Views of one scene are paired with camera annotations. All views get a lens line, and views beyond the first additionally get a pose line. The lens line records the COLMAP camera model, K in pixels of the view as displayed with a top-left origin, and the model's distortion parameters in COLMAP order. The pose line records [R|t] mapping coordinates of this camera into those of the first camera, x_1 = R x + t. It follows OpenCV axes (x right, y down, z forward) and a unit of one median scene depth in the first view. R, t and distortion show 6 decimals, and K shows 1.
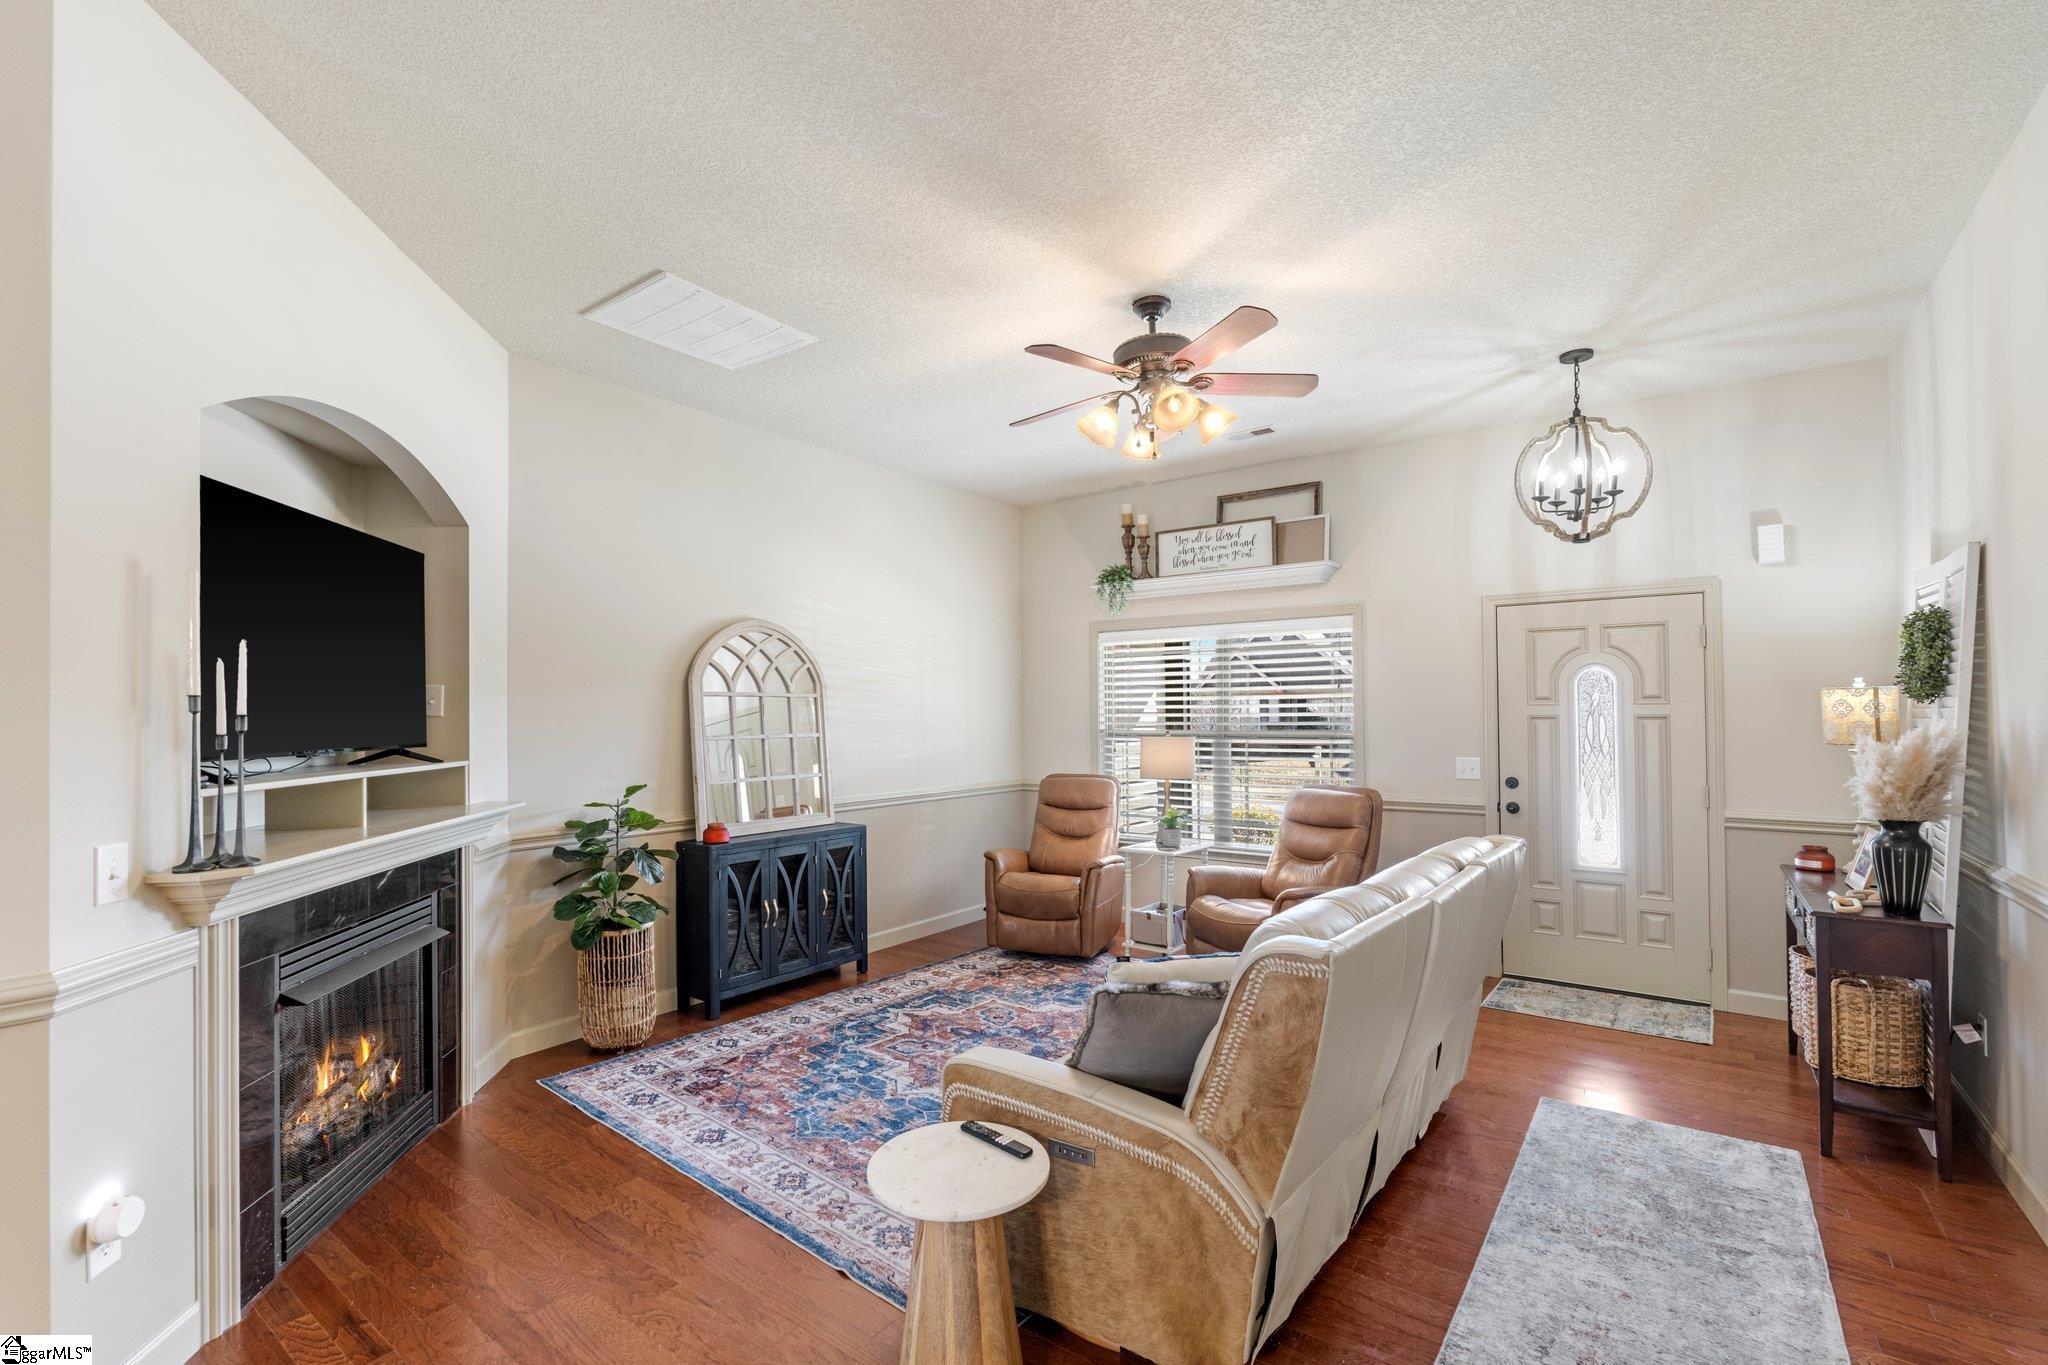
lens RADIAL K [[901.1, 0, 1012.2], [0, 901.1, 693.4], [0, 0, 1]] dist [-0.001709, -0.000158]
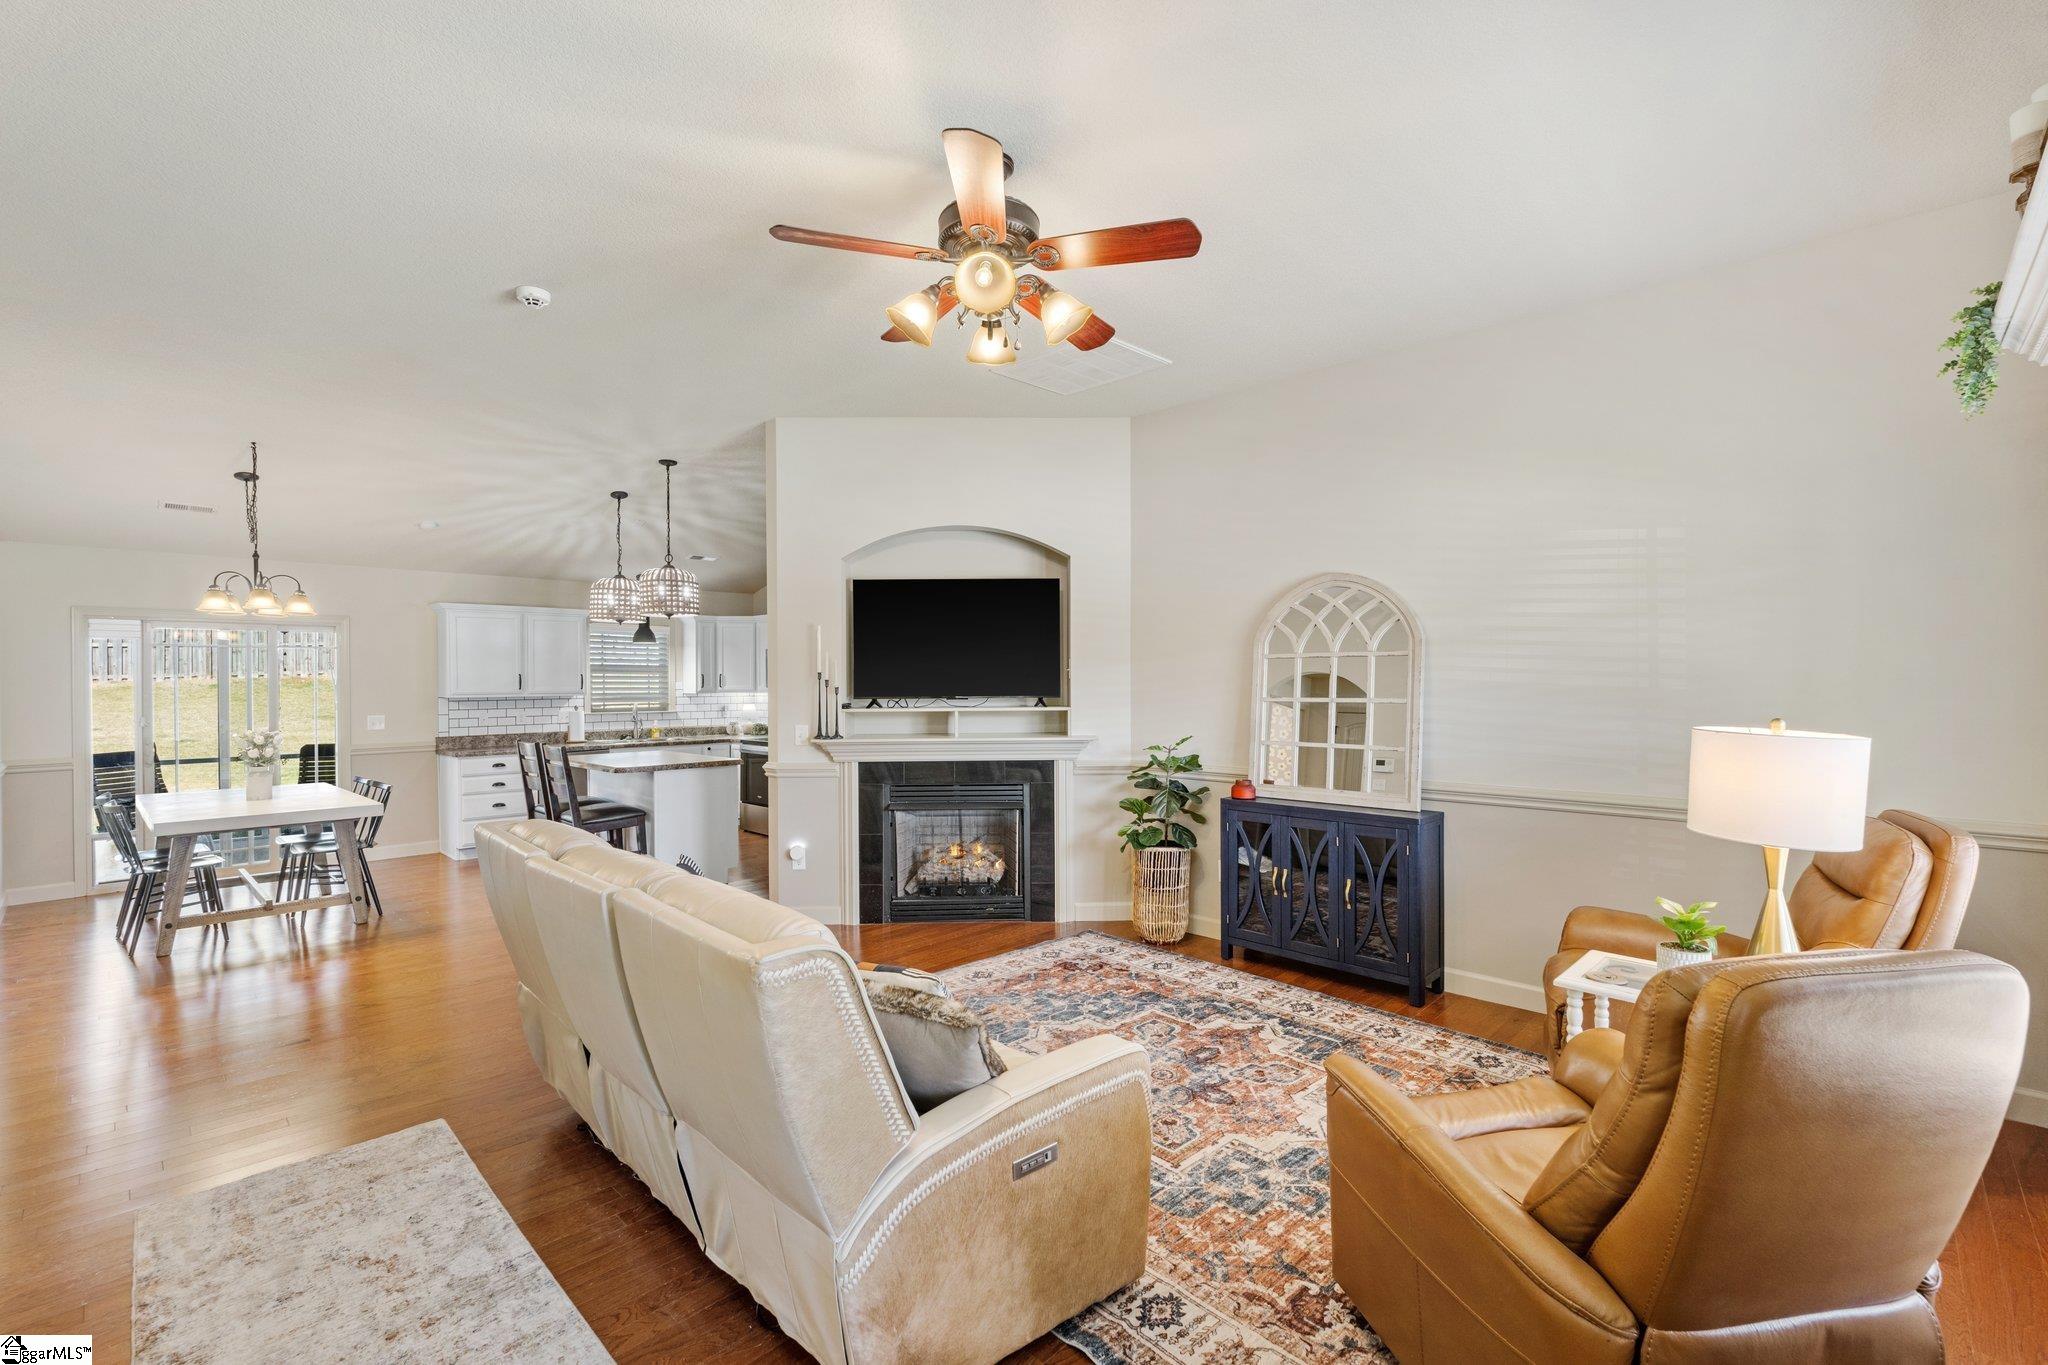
lens RADIAL K [[901.1, 0, 1012.2], [0, 901.1, 693.4], [0, 0, 1]] dist [-0.001709, -0.000158]
pose [[-0.134365, 0.022918, -0.990667, 0.730650], [0.031994, 0.999312, 0.018779, 0.015417], [0.990415, -0.029172, -0.135005, 0.863861]]
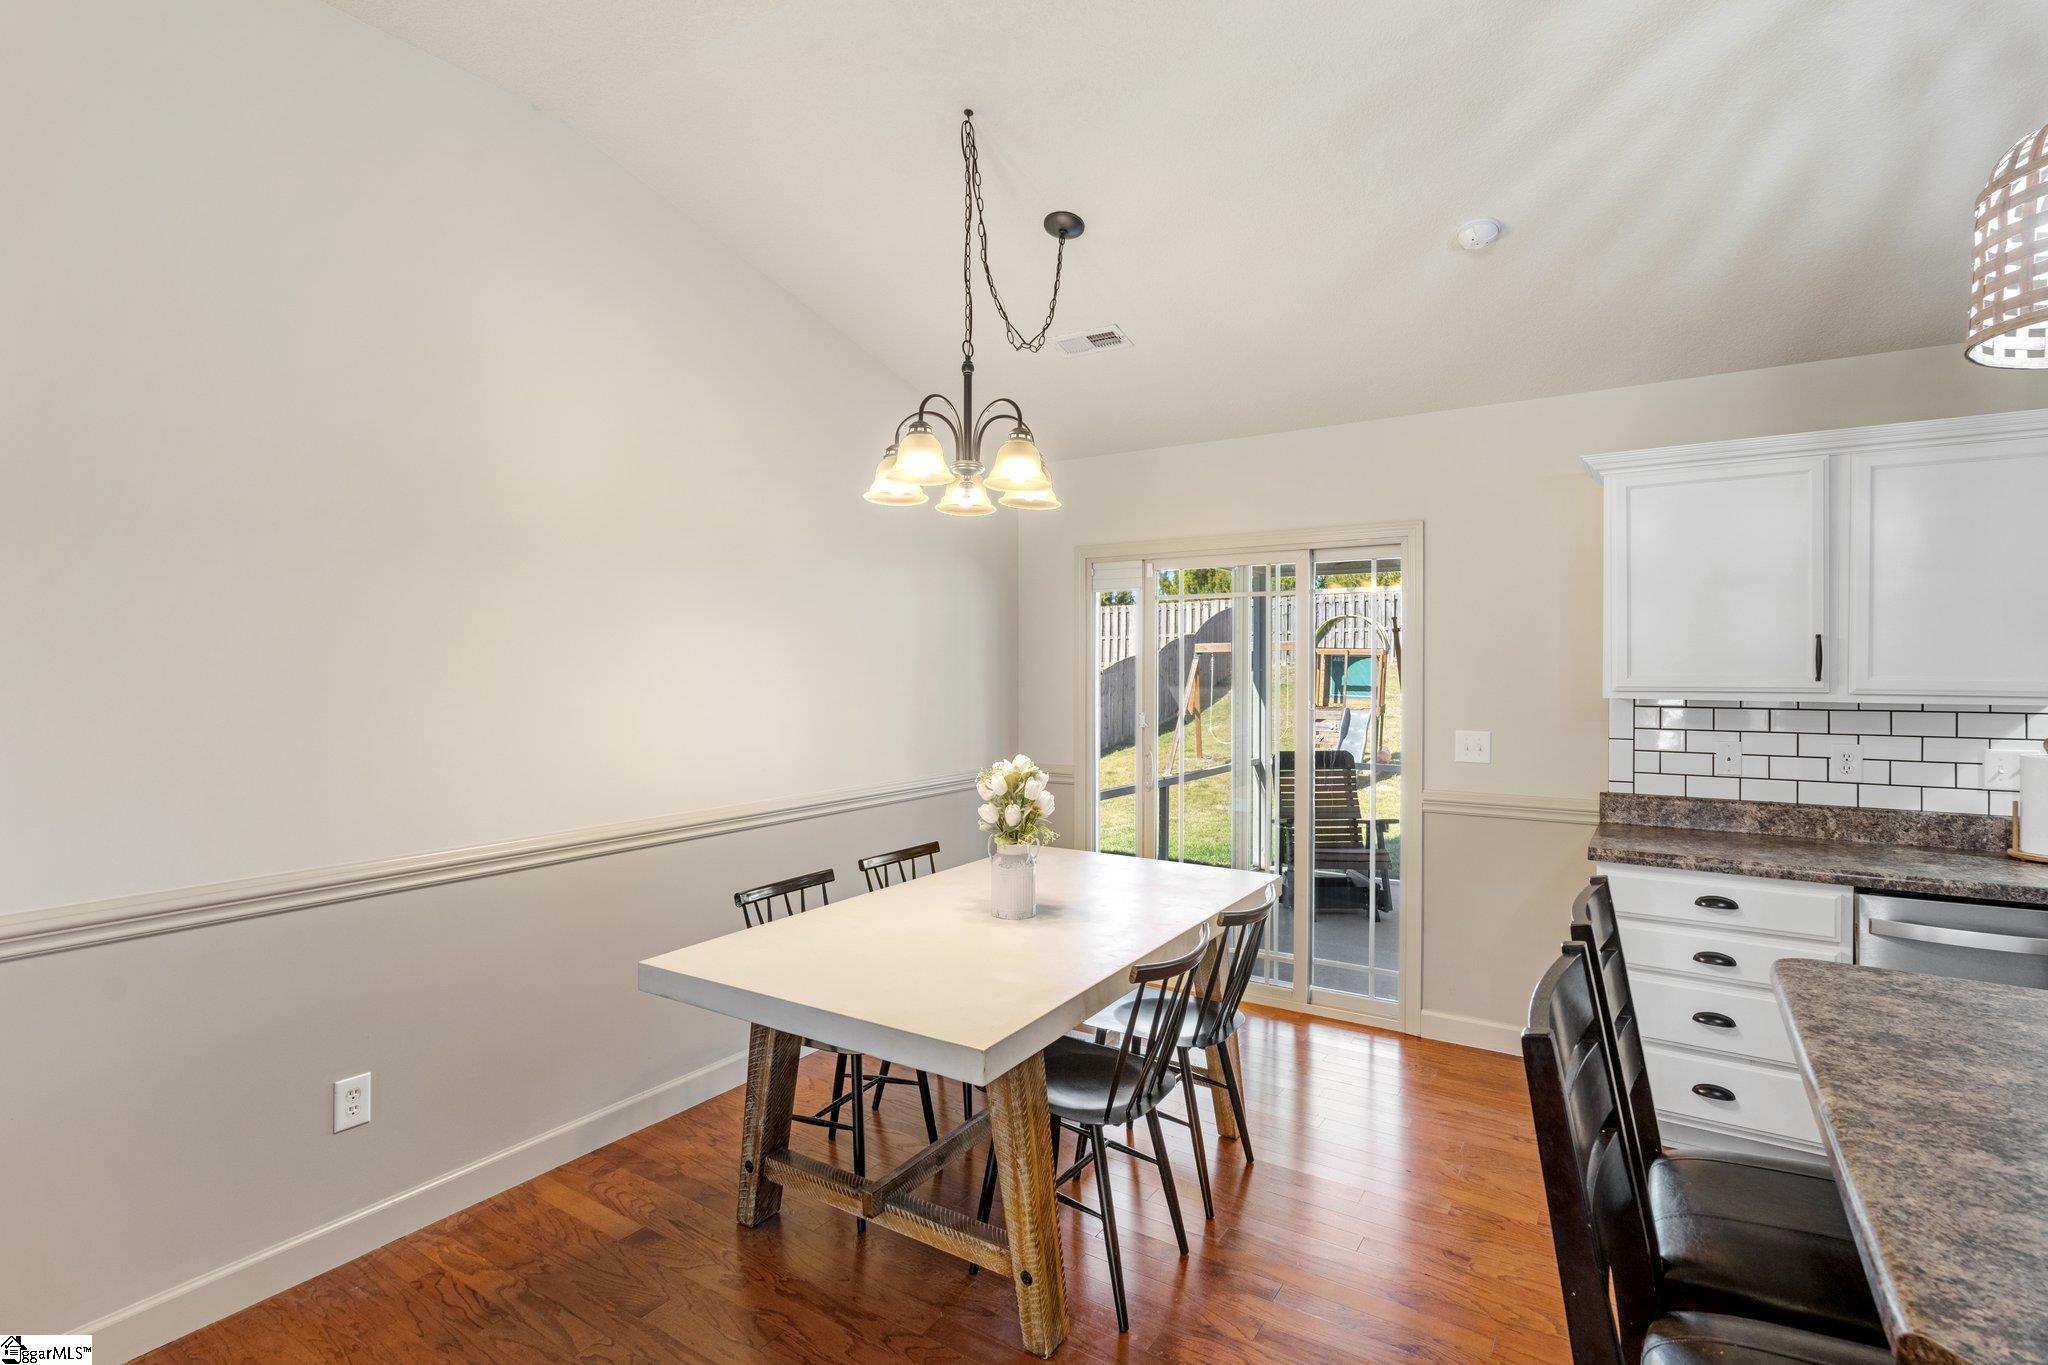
lens RADIAL K [[969.4, 0, 1024.0], [0, 969.4, 682.5], [0, 0, 1]] dist [-0.003490, 0.000179]
pose [[-0.997857, 0.008260, -0.064912, -0.319489], [0.008709, 0.999940, -0.006645, 0.010158], [0.064853, -0.007196, -0.997869, 0.275537]]
